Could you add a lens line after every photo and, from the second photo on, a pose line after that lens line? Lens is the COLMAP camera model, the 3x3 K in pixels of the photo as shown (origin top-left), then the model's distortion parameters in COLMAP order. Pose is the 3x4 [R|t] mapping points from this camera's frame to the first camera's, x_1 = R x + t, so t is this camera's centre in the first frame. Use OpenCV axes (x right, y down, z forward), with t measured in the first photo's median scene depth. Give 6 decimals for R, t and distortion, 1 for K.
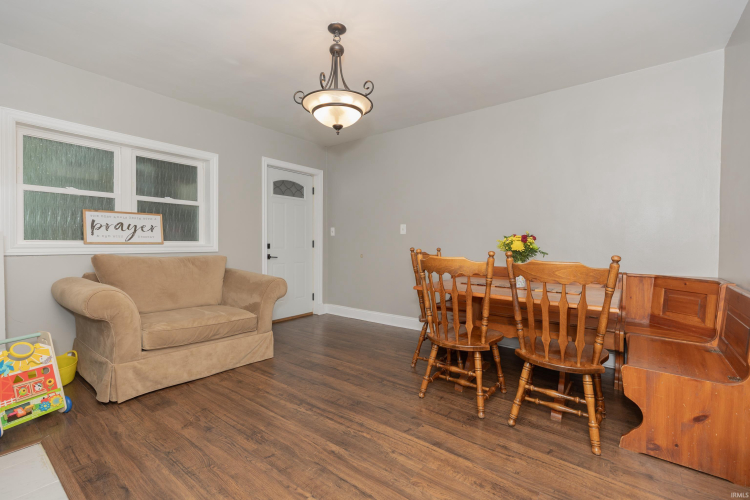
lens RADIAL K [[332.4, 0, 370.0], [0, 332.4, 247.3], [0, 0, 1]] dist [0.002934, 0.000640]
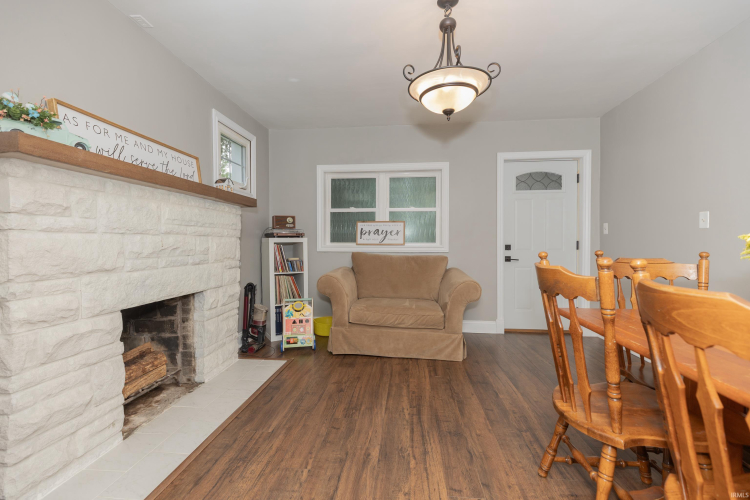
lens RADIAL K [[332.4, 0, 371.1], [0, 332.4, 247.5], [0, 0, 1]] dist [0.002934, 0.000640]
pose [[0.526917, 0.005550, -0.849898, 0.461177], [-0.010256, 0.999947, 0.000171, 0.000649], [0.849855, 0.008627, 0.526946, 0.306479]]
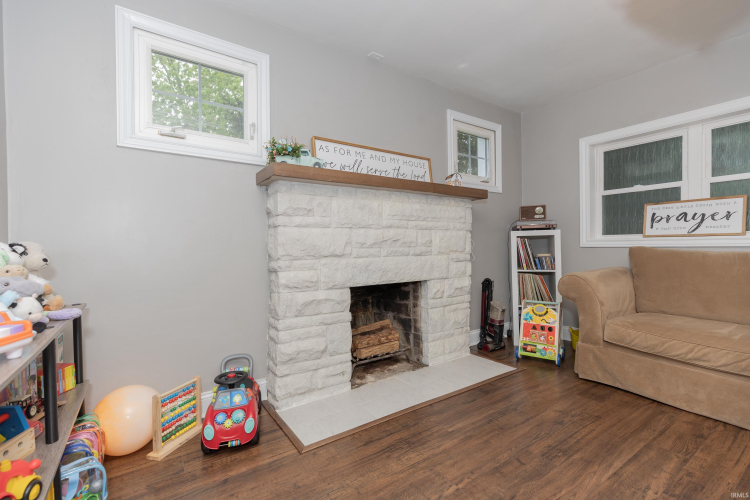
lens RADIAL K [[332.4, 0, 371.6], [0, 332.4, 248.6], [0, 0, 1]] dist [0.002934, 0.000640]
pose [[-0.304587, 0.004397, -0.952474, 0.428885], [-0.005626, 0.999964, 0.006416, 0.025796], [0.952468, 0.007313, -0.304552, 0.551858]]
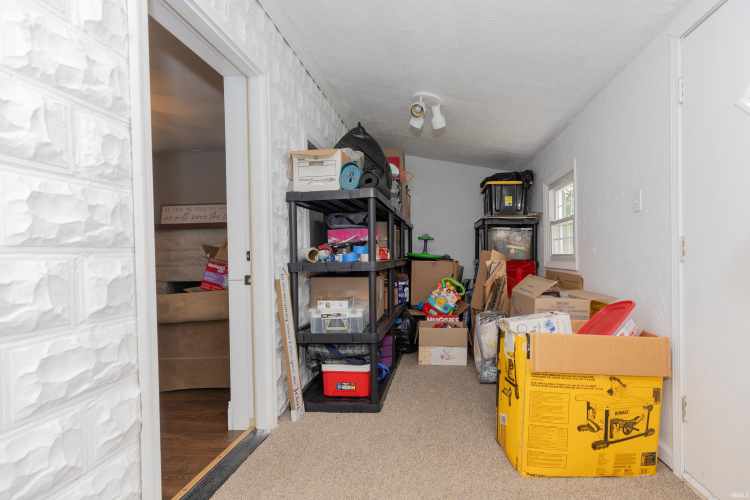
lens RADIAL K [[336.5, 0, 373.0], [0, 336.5, 252.6], [0, 0, 1]] dist [0.007539, 0.000306]
pose [[-0.837025, 0.014504, -0.546972, -0.328073], [0.002079, 0.999726, 0.023328, -0.053920], [0.547161, 0.018389, -0.836826, 2.256882]]
